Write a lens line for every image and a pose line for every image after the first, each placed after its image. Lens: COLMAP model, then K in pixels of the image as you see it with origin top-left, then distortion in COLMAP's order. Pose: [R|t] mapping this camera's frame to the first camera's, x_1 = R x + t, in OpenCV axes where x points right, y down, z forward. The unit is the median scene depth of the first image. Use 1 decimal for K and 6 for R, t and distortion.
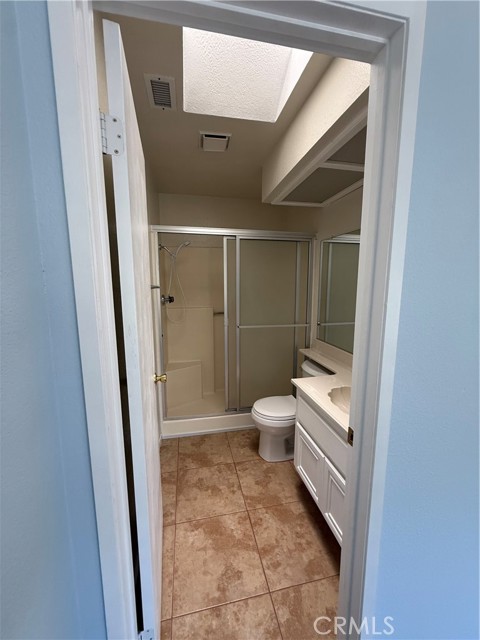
lens RADIAL K [[256.3, 0, 240.1], [0, 256.3, 318.8], [0, 0, 1]] dist [0.004043, -0.000048]
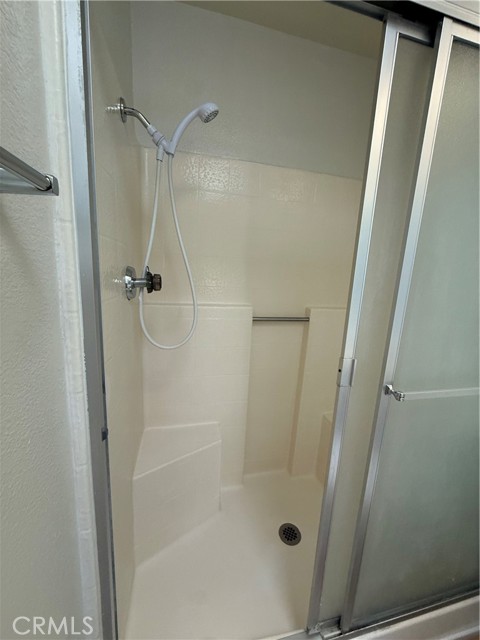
lens RADIAL K [[256.3, 0, 242.5], [0, 256.3, 314.9], [0, 0, 1]] dist [0.004043, -0.000048]
pose [[0.995698, 0.041931, 0.082630, -0.250626], [-0.046259, 0.997618, 0.051175, -0.077309], [-0.080287, -0.054777, 0.995266, 0.917091]]
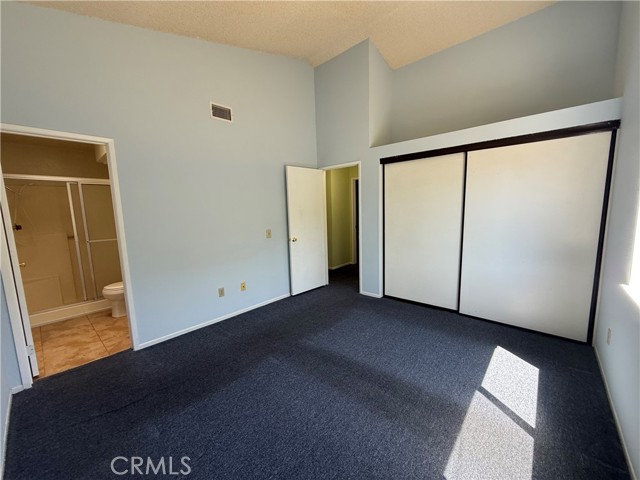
lens RADIAL K [[256.3, 0, 319.0], [0, 256.3, 241.1], [0, 0, 1]] dist [0.004043, -0.000048]
pose [[0.805881, -0.097543, 0.583987, 0.256186], [0.109060, 0.993914, 0.015514, 0.188784], [-0.581947, 0.051188, 0.811614, -1.270651]]
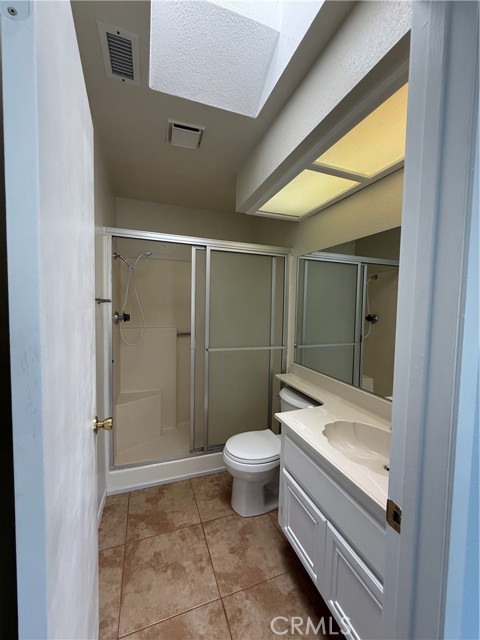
lens RADIAL K [[256.3, 0, 240.4], [0, 256.3, 319.2], [0, 0, 1]] dist [0.004043, -0.000048]
pose [[0.988764, 0.013913, 0.148833, -0.033375], [-0.001411, 0.996484, -0.083777, 0.001025], [-0.149475, 0.082626, 0.985307, 0.159714]]
